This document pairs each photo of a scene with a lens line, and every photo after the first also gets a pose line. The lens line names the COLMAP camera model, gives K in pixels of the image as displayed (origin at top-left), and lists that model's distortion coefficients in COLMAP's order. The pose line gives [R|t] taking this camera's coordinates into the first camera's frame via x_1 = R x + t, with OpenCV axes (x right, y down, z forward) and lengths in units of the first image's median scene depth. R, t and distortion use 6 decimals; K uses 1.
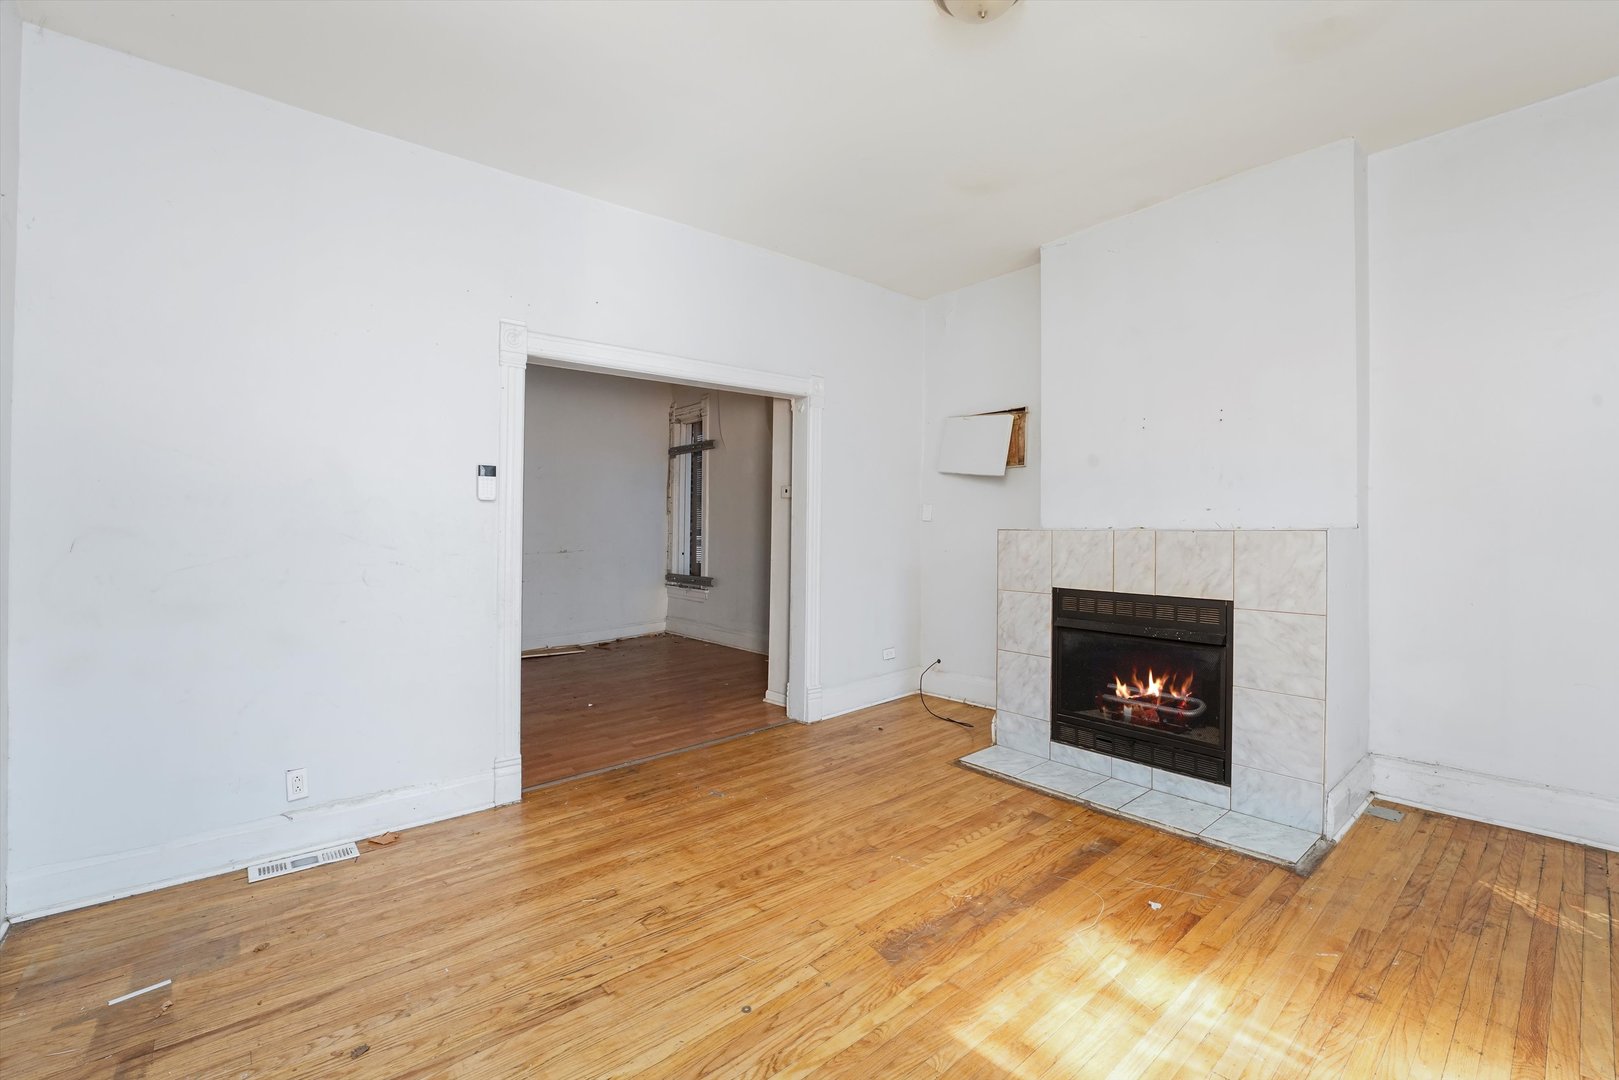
lens RADIAL K [[663.5, 0, 811.3], [0, 663.5, 529.6], [0, 0, 1]] dist [-0.012482, 0.000126]
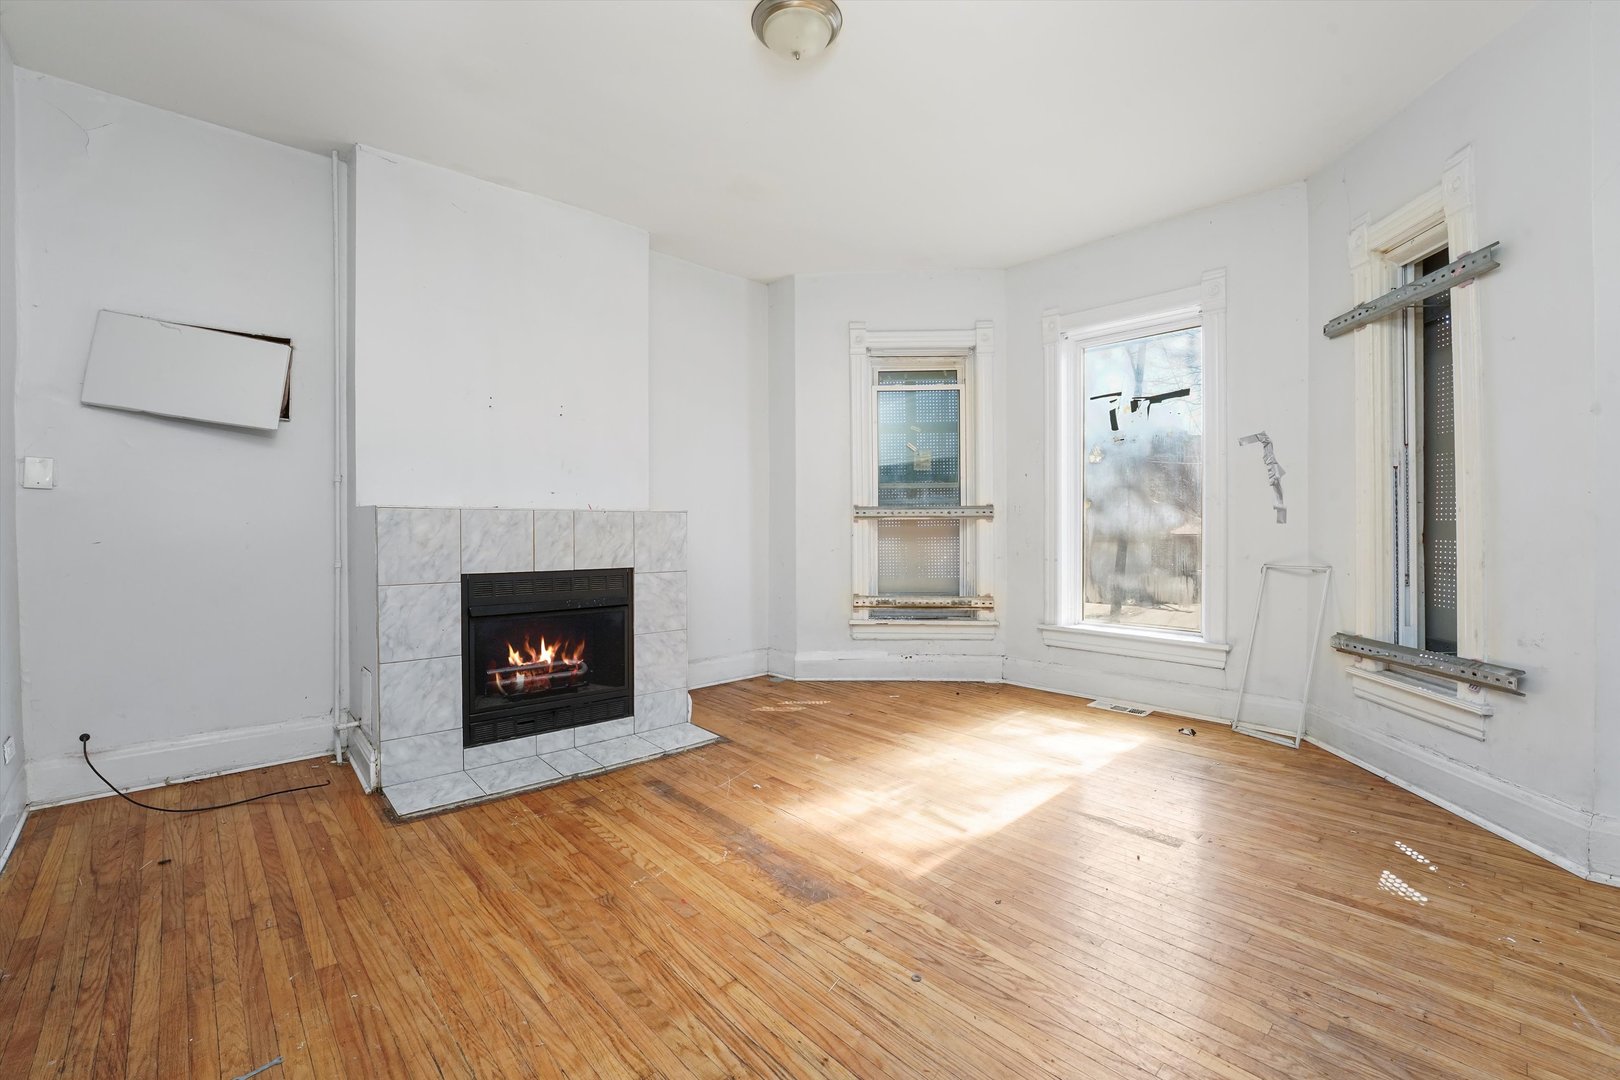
lens RADIAL K [[663.9, 0, 809.7], [0, 663.9, 528.8], [0, 0, 1]] dist [-0.012482, 0.000126]
pose [[0.004671, -0.010191, 0.999937, -0.612466], [-0.007021, 0.999923, 0.010224, 0.018486], [-0.999964, -0.007068, 0.004599, 0.647991]]
